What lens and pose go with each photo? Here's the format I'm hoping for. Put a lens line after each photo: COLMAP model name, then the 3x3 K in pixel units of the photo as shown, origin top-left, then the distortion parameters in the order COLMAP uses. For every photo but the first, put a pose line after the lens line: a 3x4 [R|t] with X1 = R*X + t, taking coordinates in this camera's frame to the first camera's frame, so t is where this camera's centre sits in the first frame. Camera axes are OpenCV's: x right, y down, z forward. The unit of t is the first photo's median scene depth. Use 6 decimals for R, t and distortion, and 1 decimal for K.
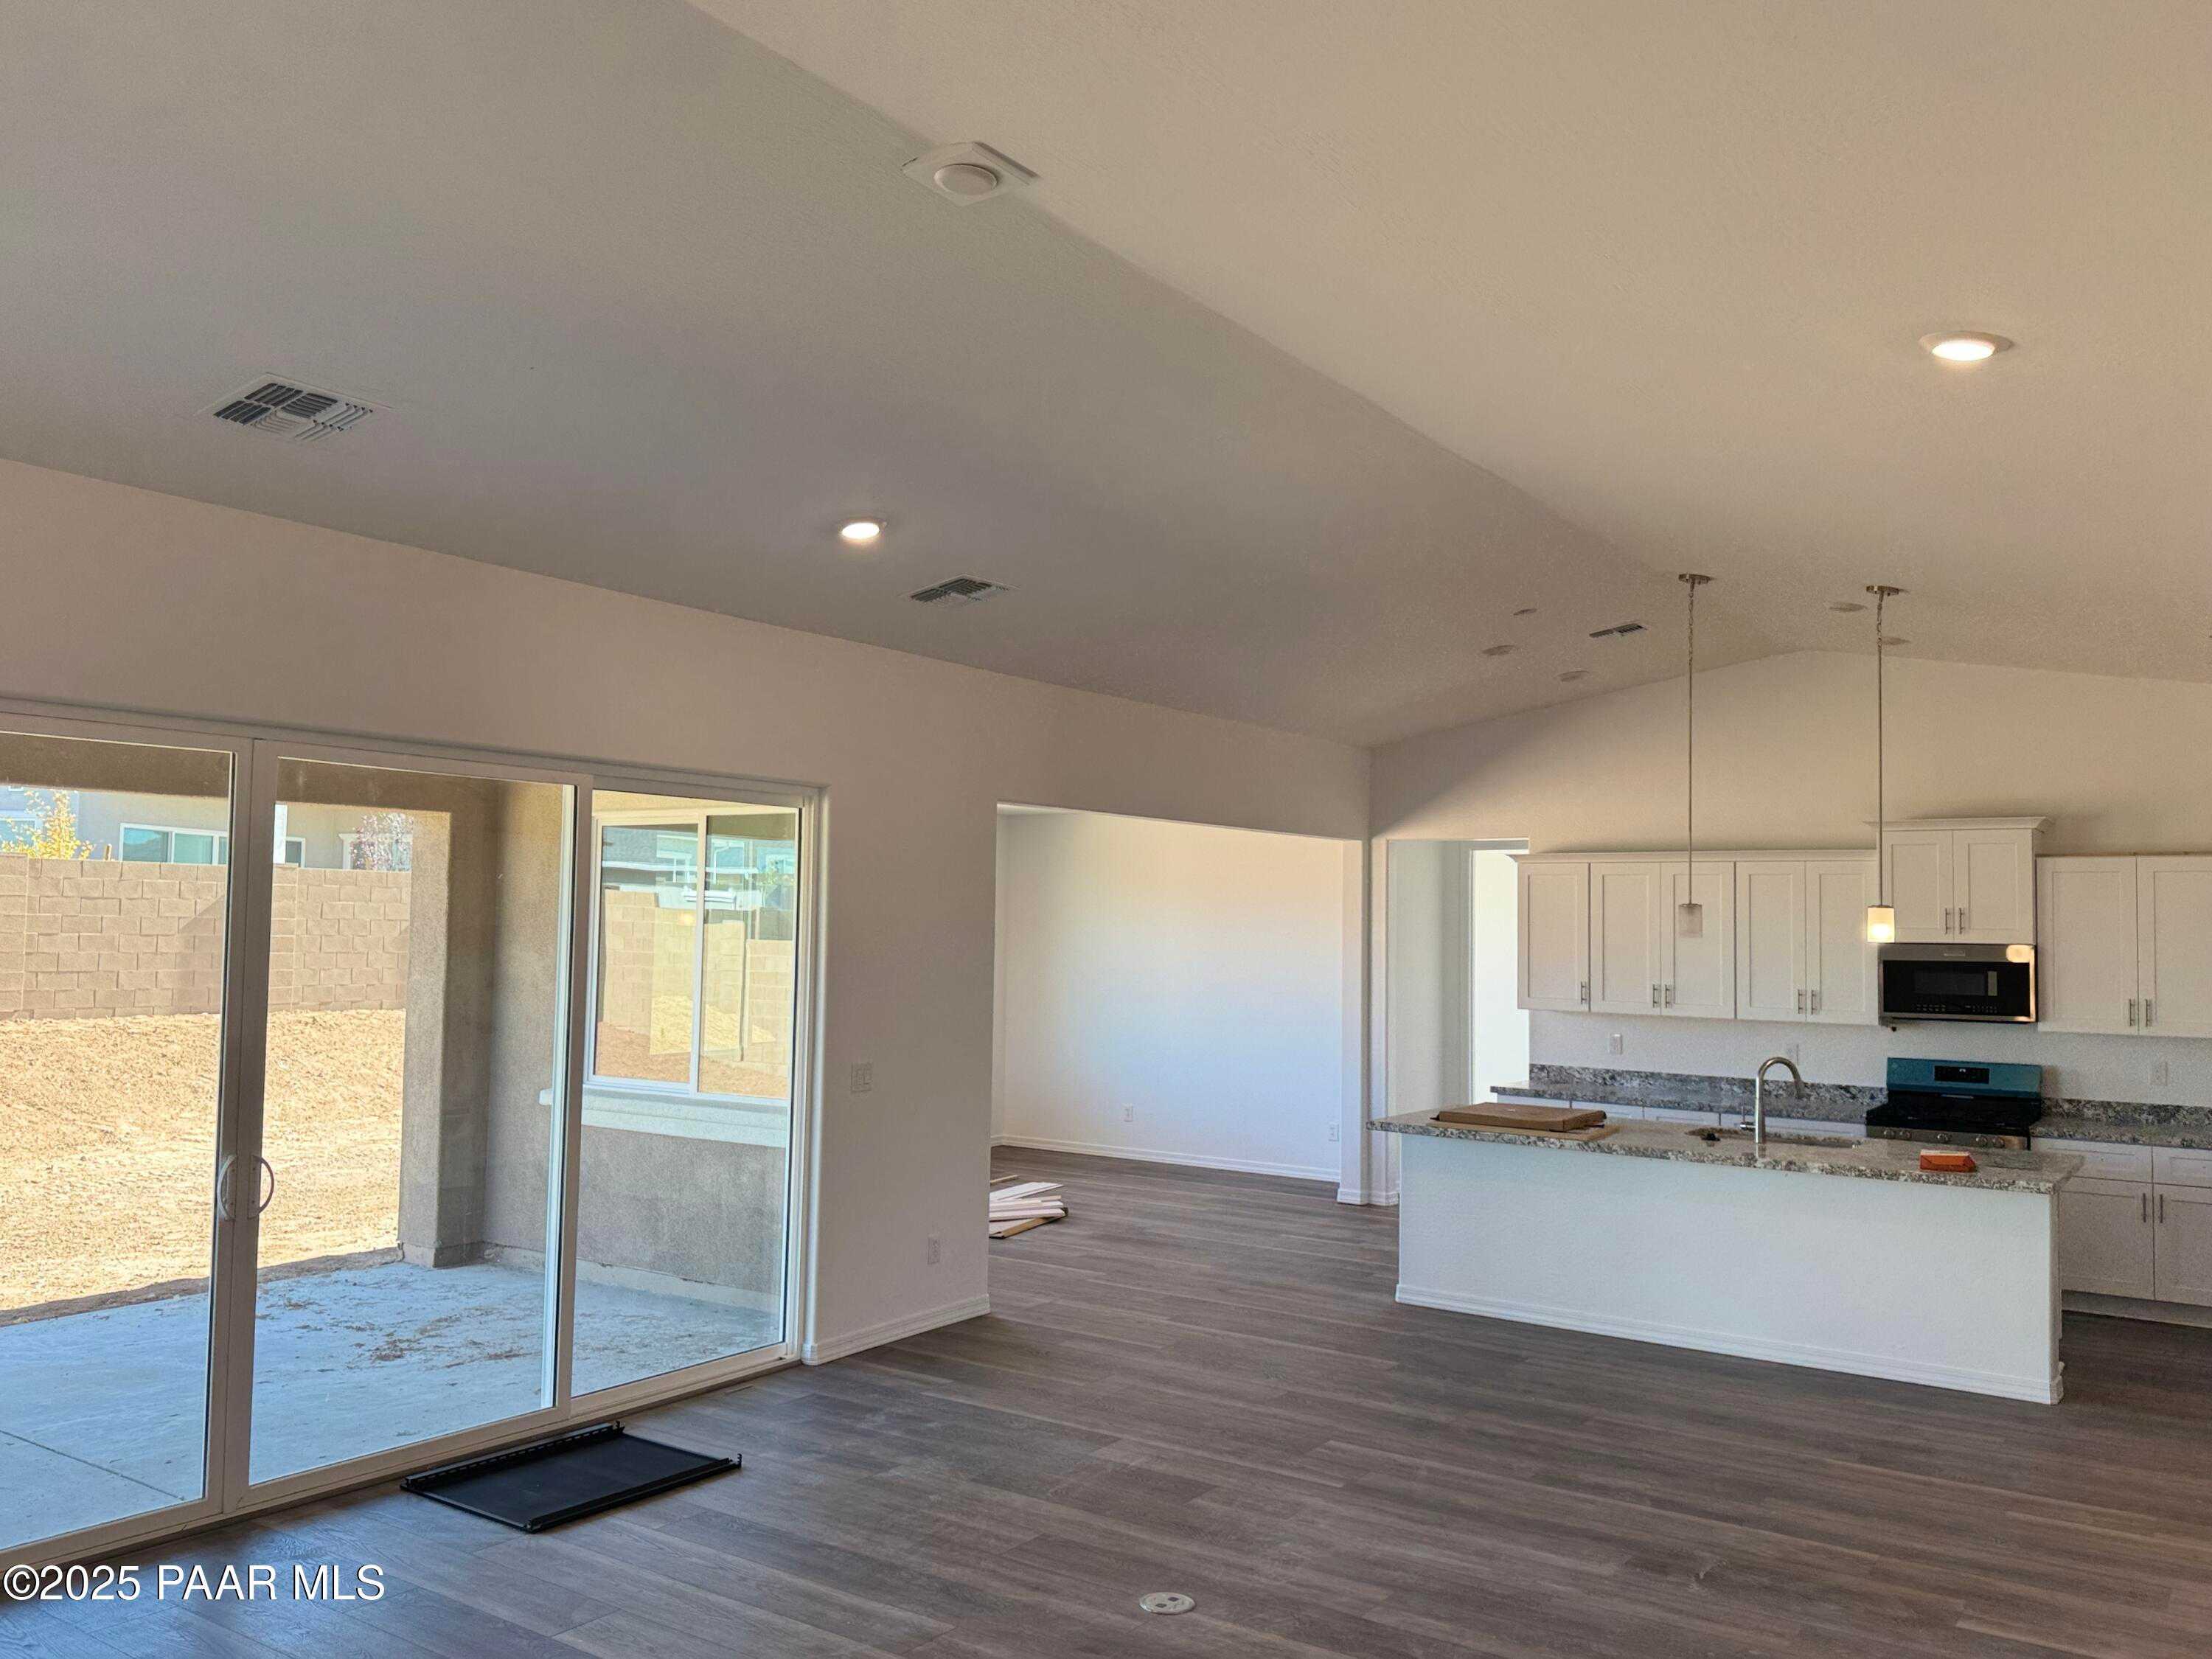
lens RADIAL K [[1780.7, 0, 1124.1], [0, 1780.7, 831.5], [0, 0, 1]] dist [0.061711, -0.026342]
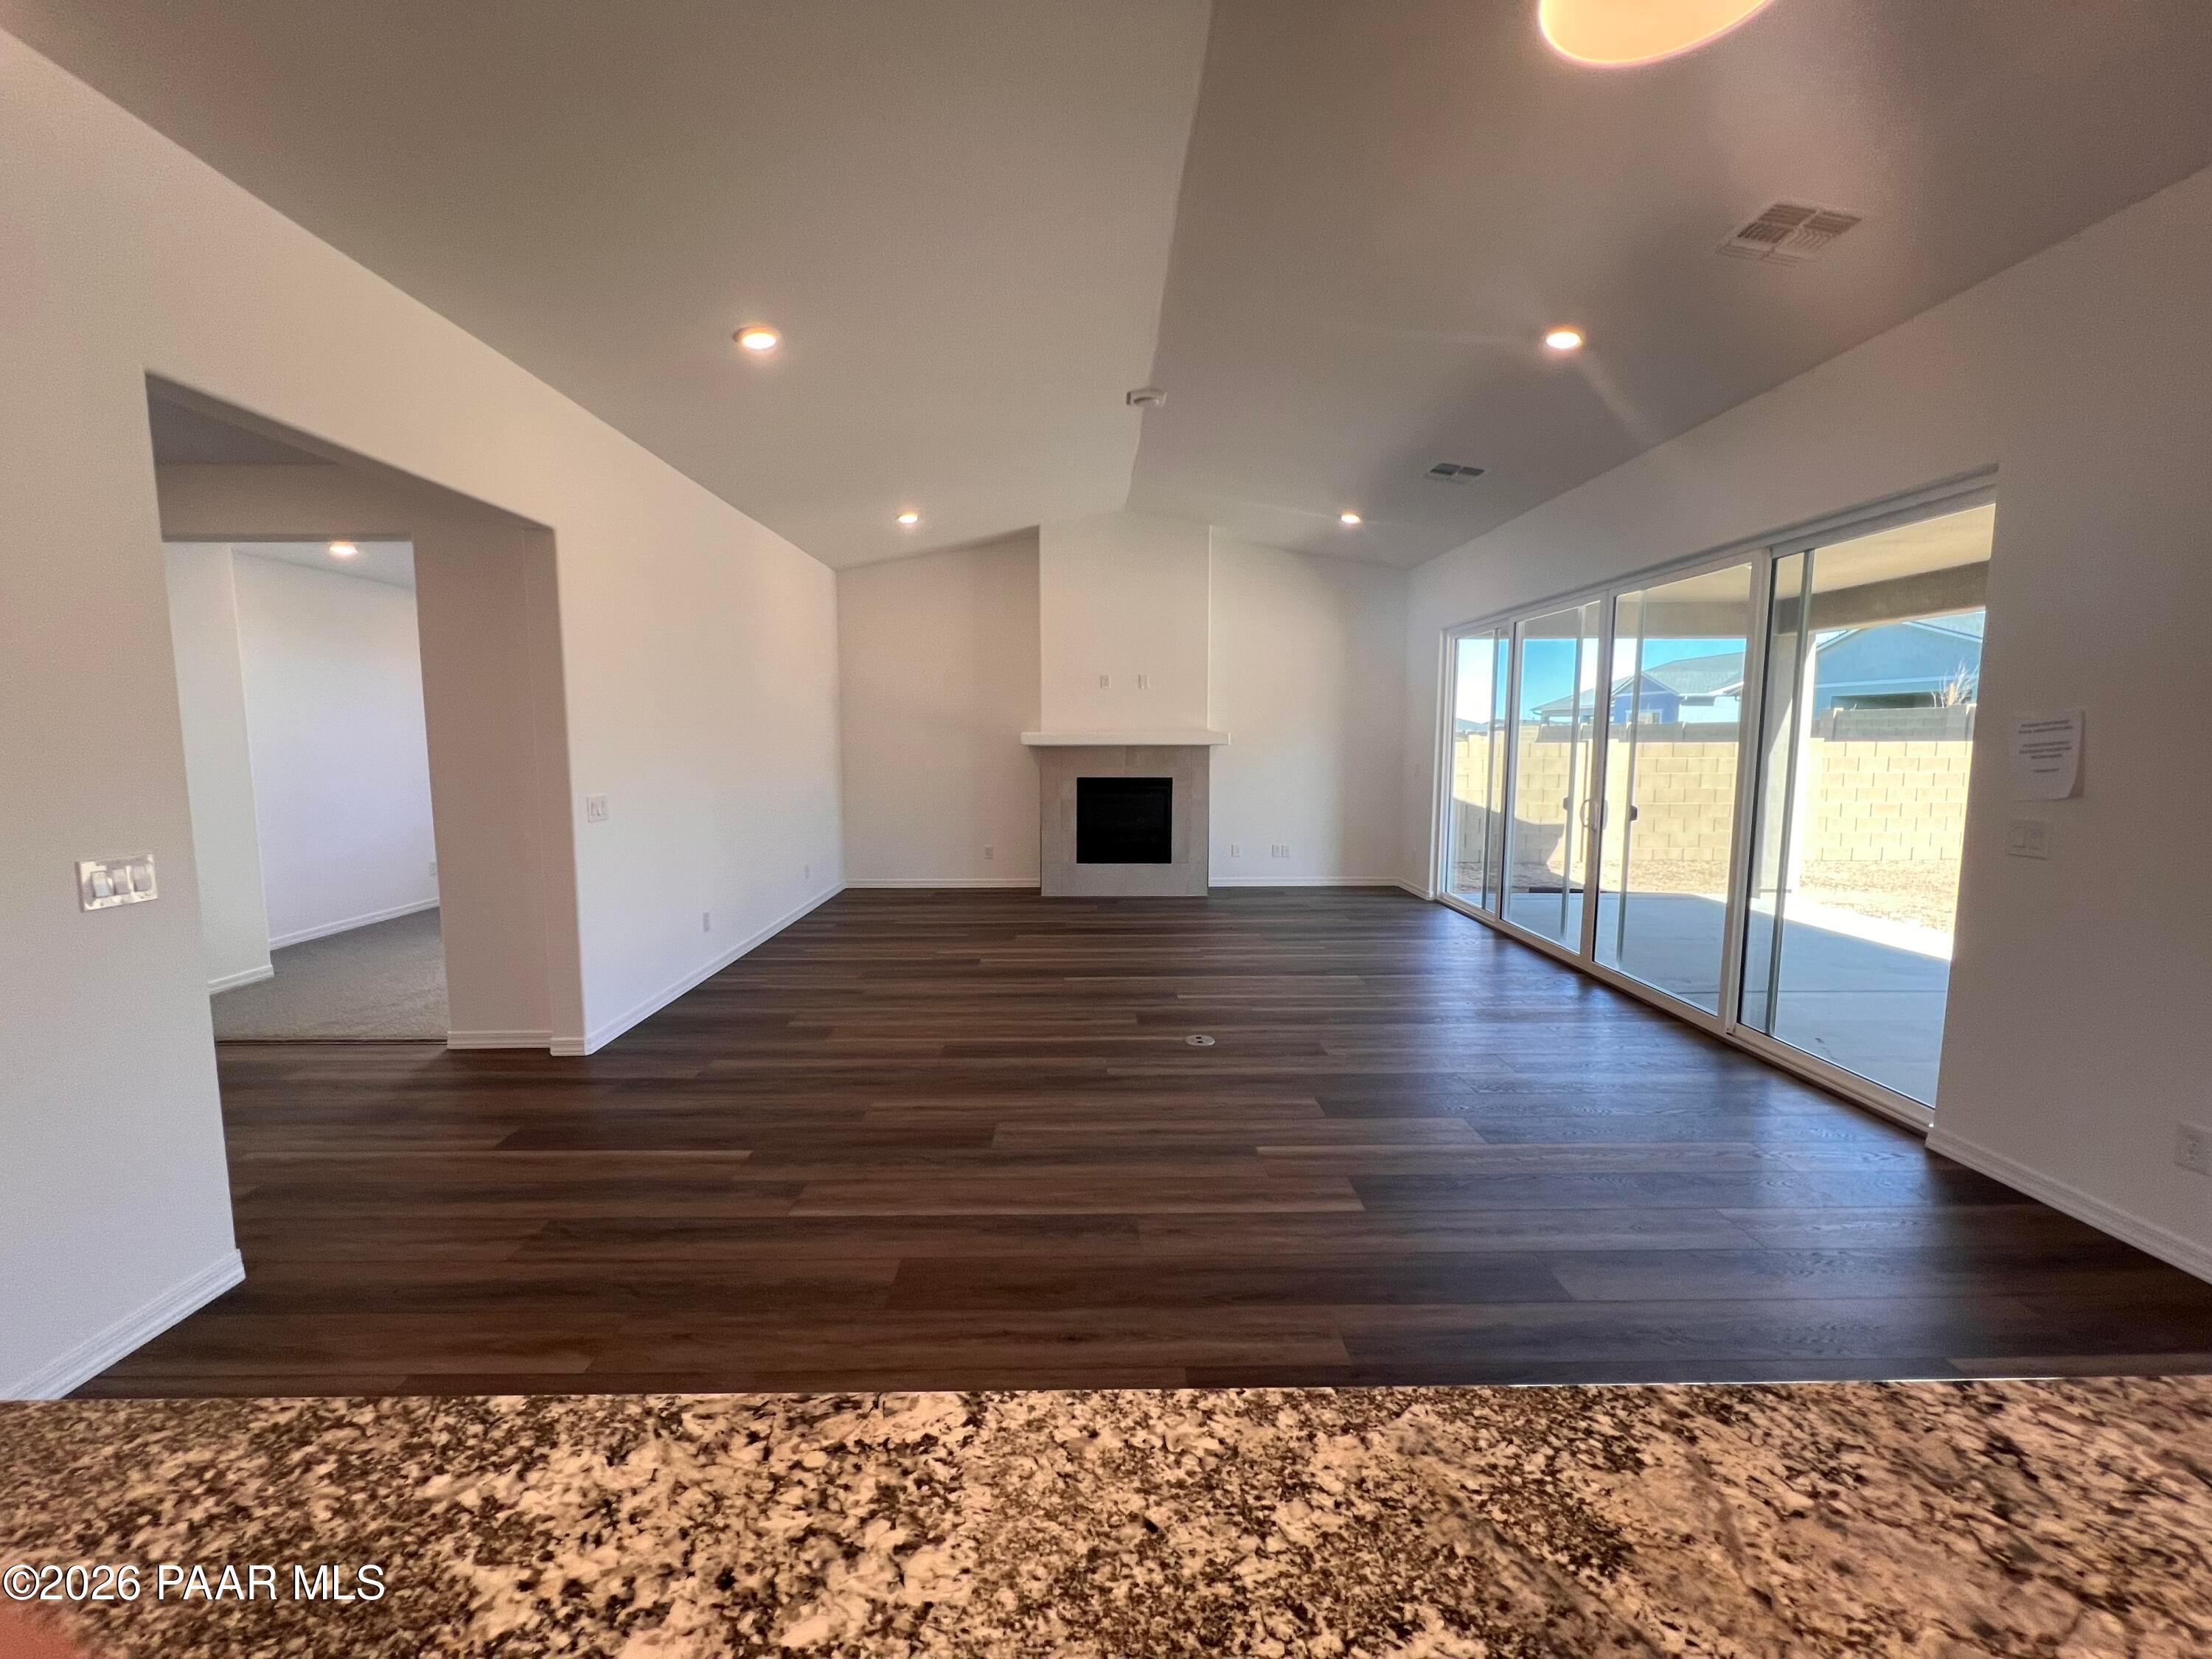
lens RADIAL K [[890.4, 0, 1097.1], [0, 890.4, 825.4], [0, 0, 1]] dist [-0.006004, 0.002049]
pose [[-0.824380, 0.042587, -0.564432, 0.322994], [0.015070, 0.998463, 0.053326, 0.087354], [0.565836, 0.035455, -0.823755, 0.894608]]
